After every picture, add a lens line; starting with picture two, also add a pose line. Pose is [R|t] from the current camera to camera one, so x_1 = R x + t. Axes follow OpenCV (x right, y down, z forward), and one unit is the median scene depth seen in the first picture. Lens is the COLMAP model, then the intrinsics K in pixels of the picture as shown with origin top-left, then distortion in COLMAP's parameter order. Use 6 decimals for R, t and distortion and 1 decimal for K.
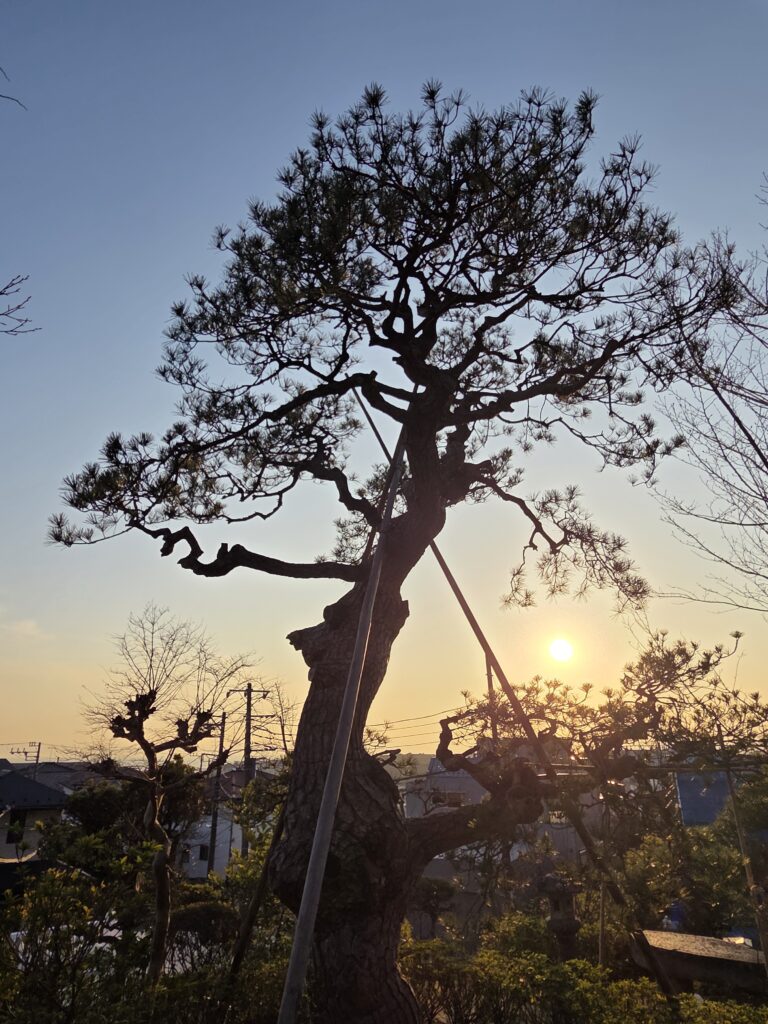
lens RADIAL K [[599.7, 0, 383.4], [0, 599.7, 513.9], [0, 0, 1]] dist [0.036503, 0.000567]
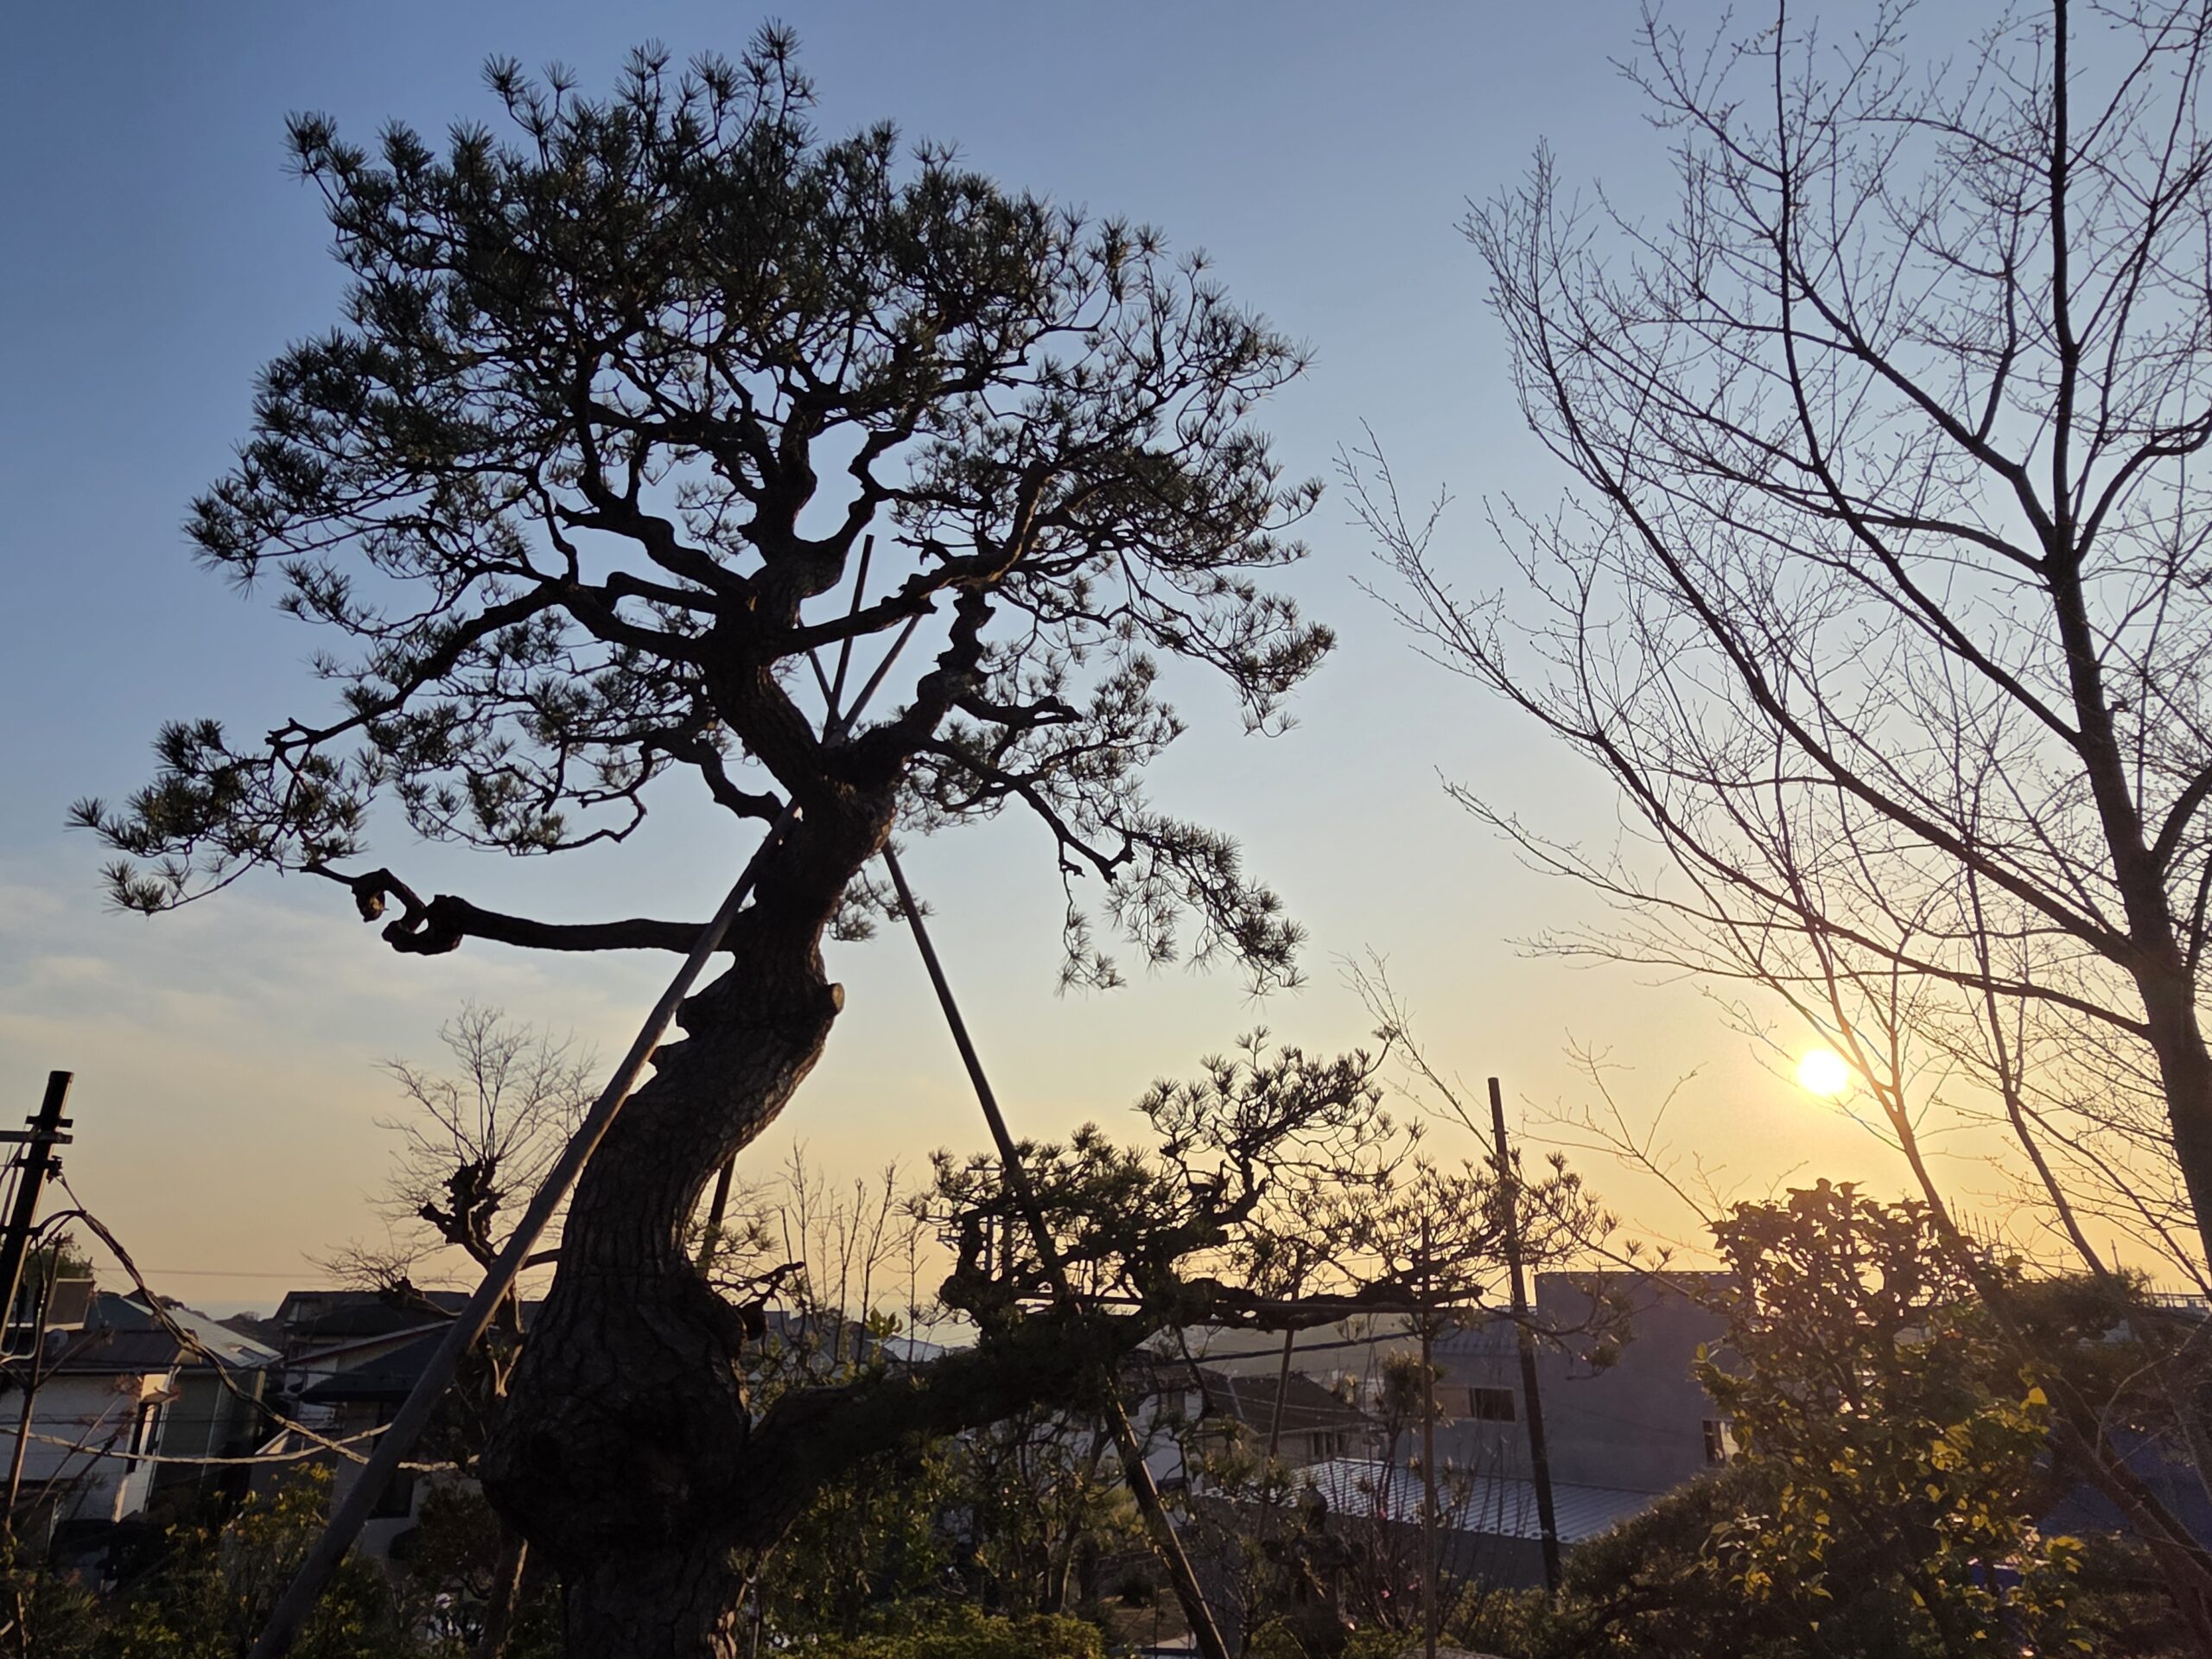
lens RADIAL K [[1295.5, 0, 1109.9], [0, 1295.5, 825.8], [0, 0, 1]] dist [0.036503, 0.000567]
pose [[0.975283, -0.057602, -0.213322, 0.537149], [0.062589, 0.997900, 0.016696, 0.003081], [0.211912, -0.029635, 0.976839, -0.053653]]
